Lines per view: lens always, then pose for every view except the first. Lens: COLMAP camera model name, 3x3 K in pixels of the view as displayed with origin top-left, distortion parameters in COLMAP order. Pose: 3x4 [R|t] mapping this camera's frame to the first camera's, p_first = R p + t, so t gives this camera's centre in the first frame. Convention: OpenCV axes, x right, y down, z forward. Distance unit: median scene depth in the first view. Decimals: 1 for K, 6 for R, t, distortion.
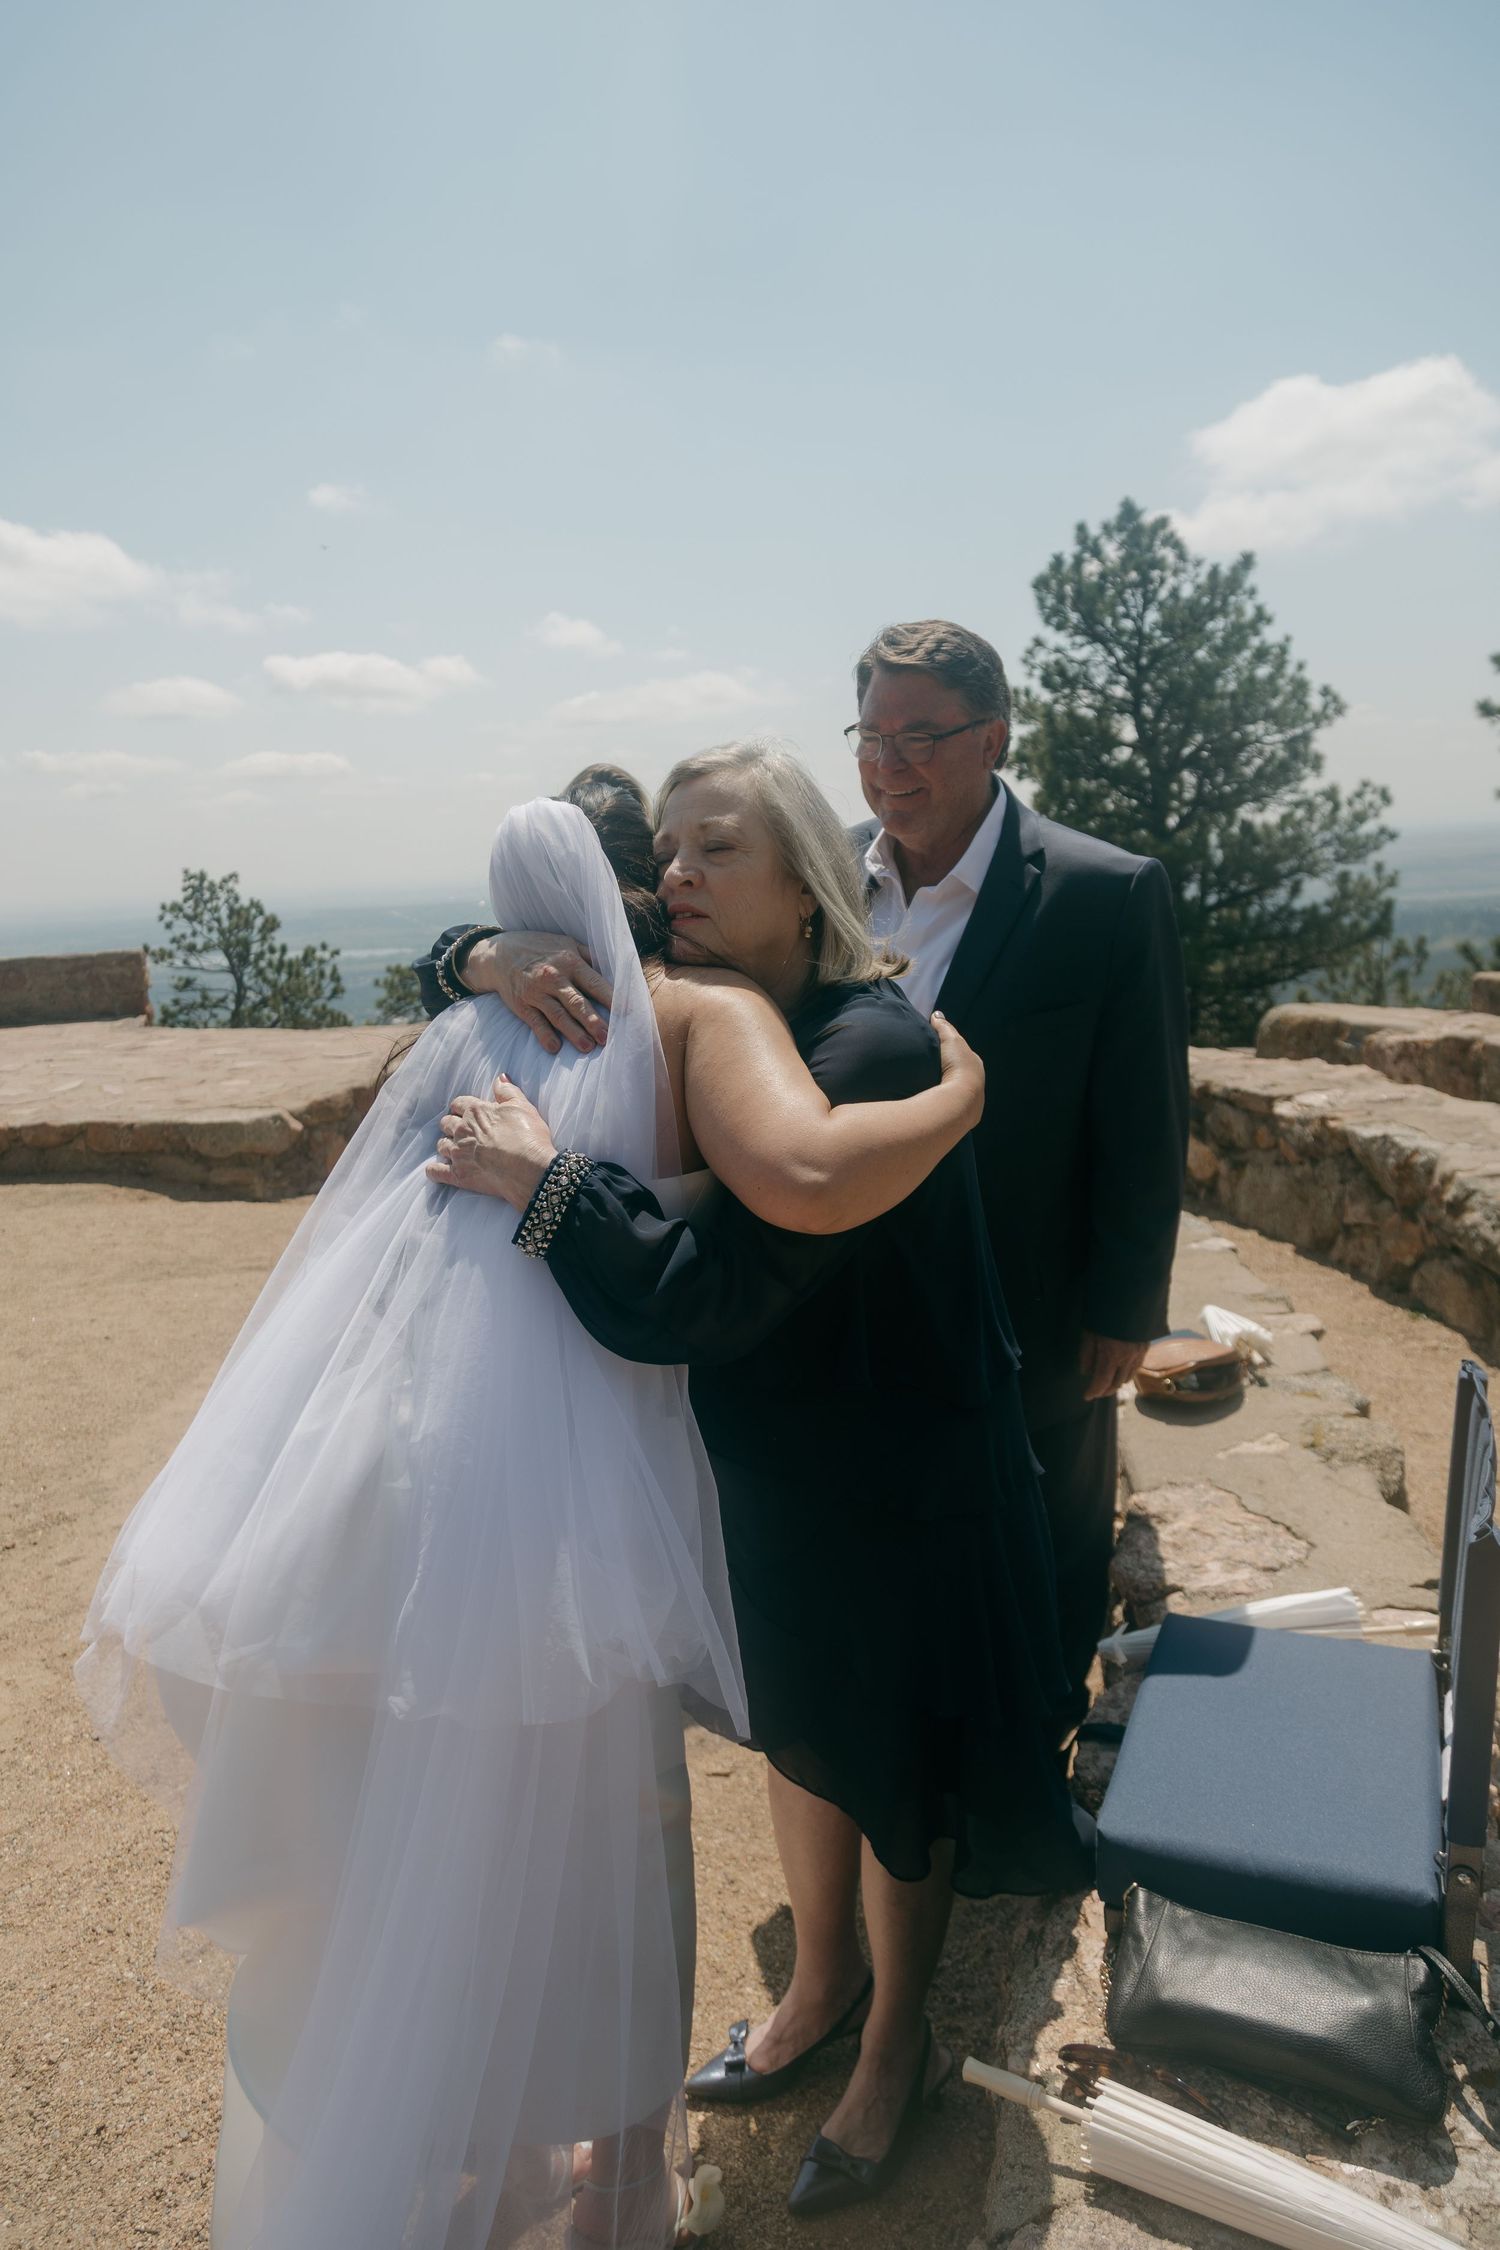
lens RADIAL K [[1473.6, 0, 754.9], [0, 1473.6, 1120.6], [0, 0, 1]] dist [0.020768, -0.000637]
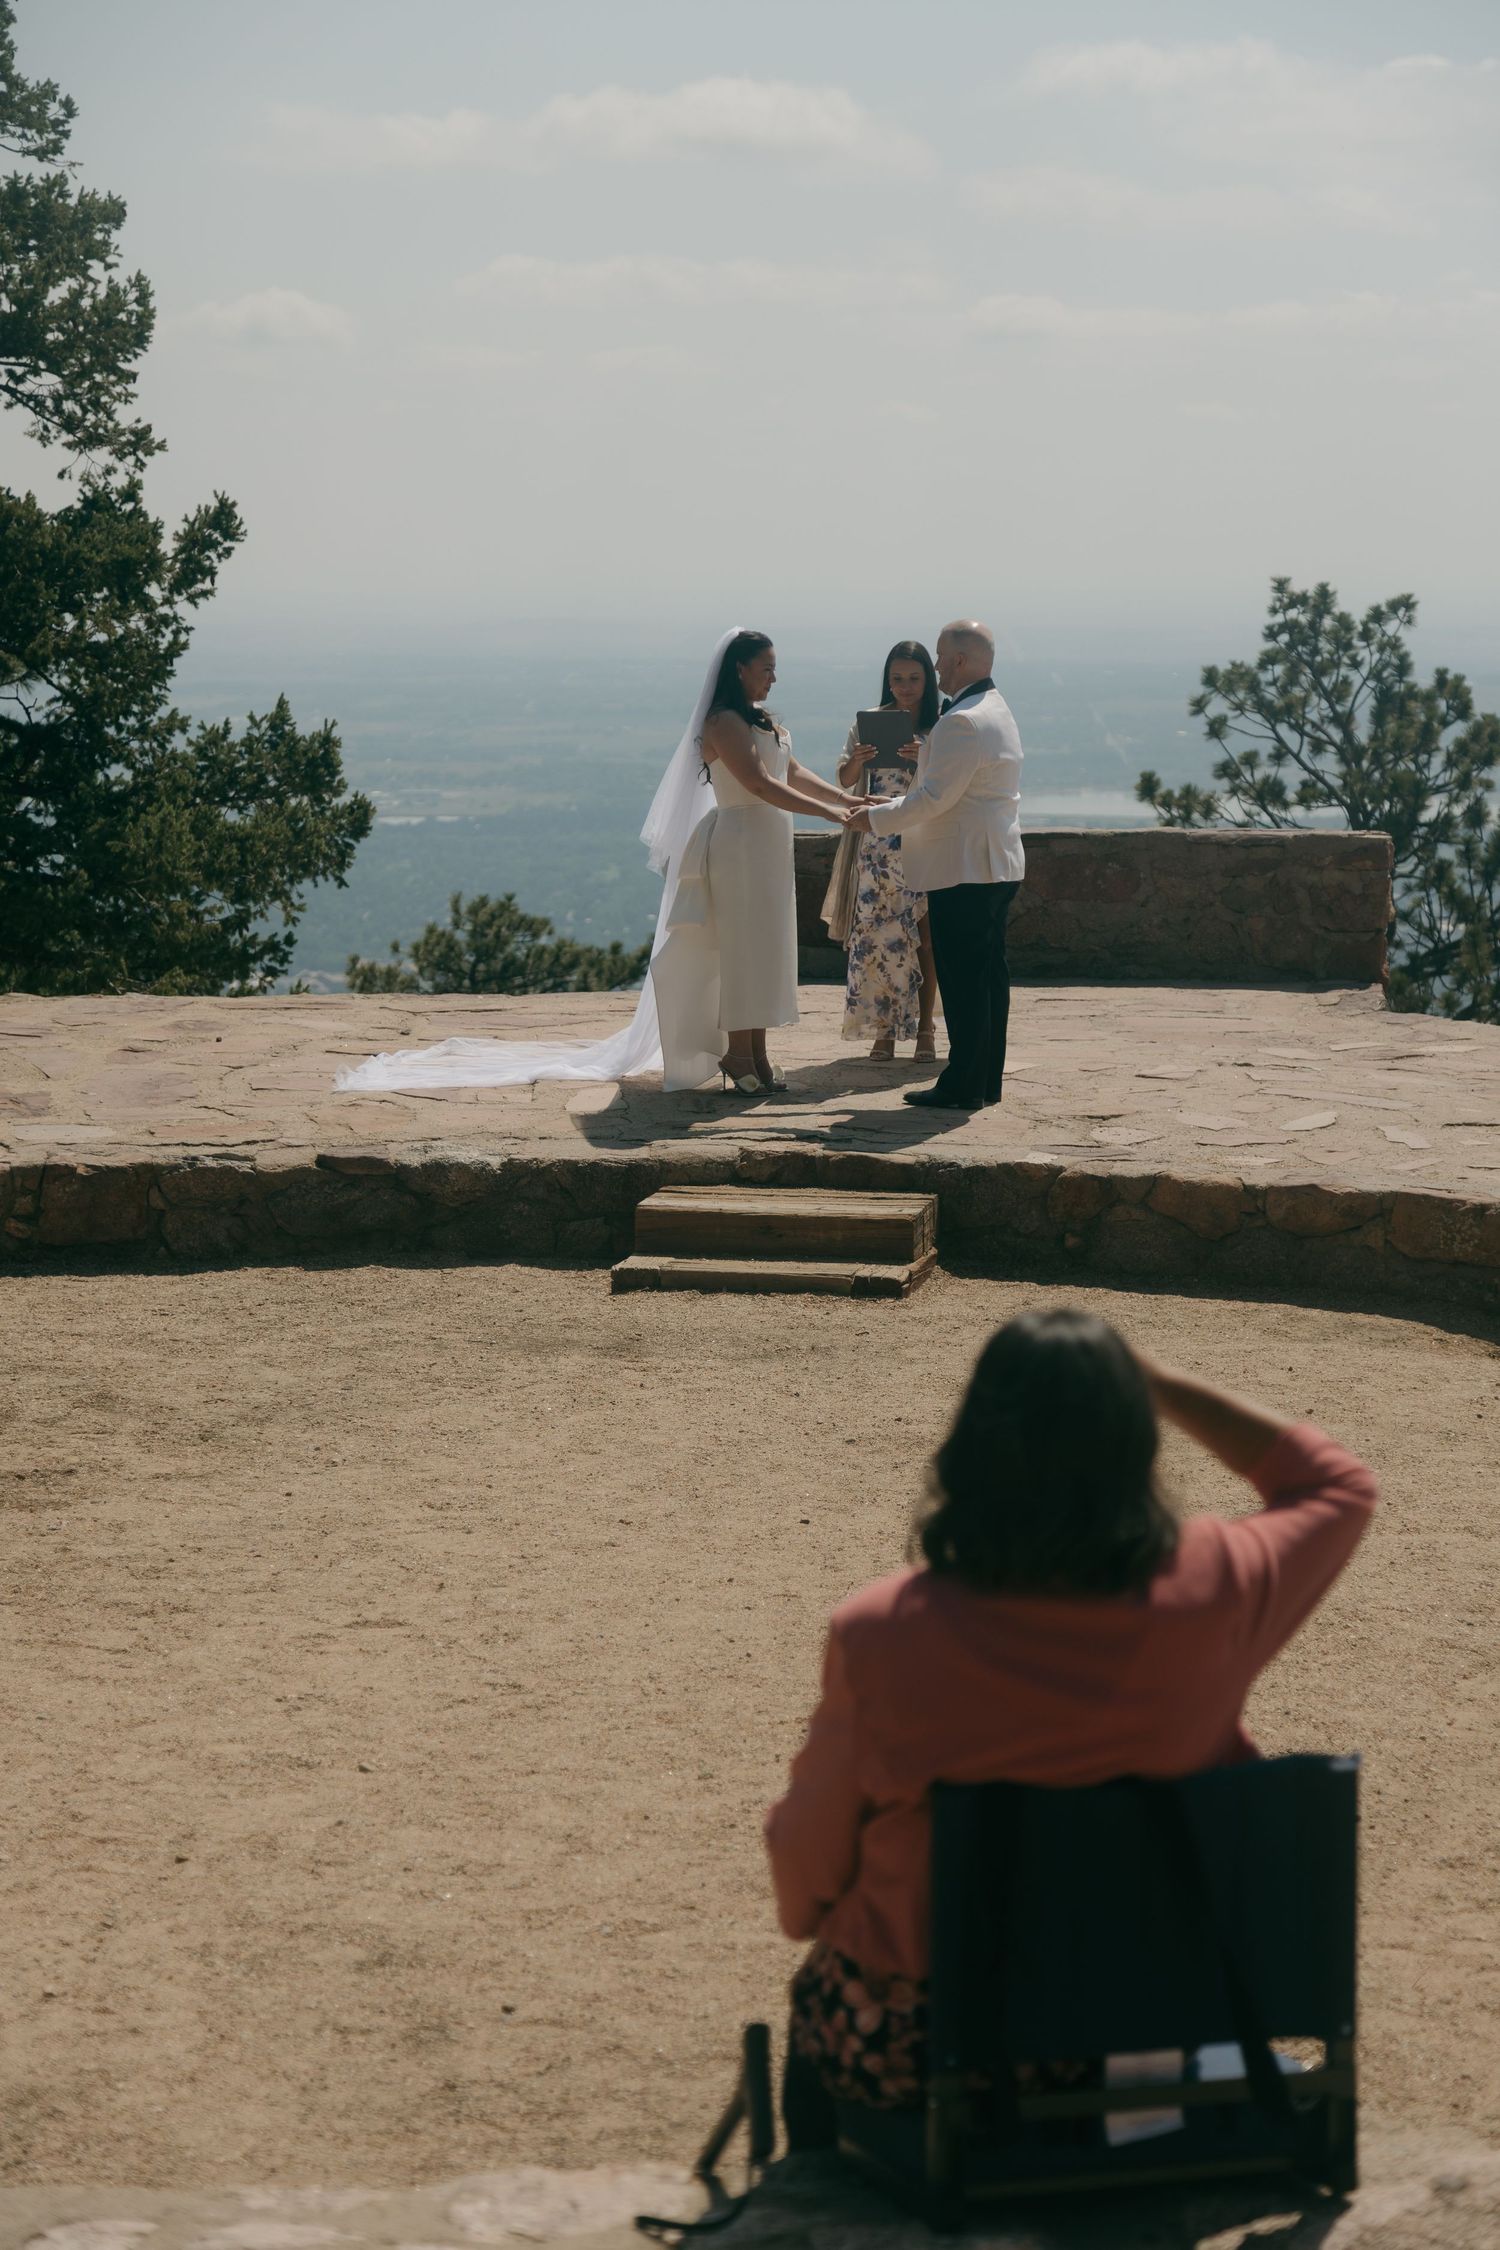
lens RADIAL K [[5083.2, 0, 678.8], [0, 5083.2, 1126.3], [0, 0, 1]] dist [0.055838, 0.046348]
pose [[0.905627, 0.106725, -0.410426, 0.017465], [-0.128497, 0.991376, -0.025744, 0.025420], [0.404139, 0.076053, 0.911531, -0.318267]]
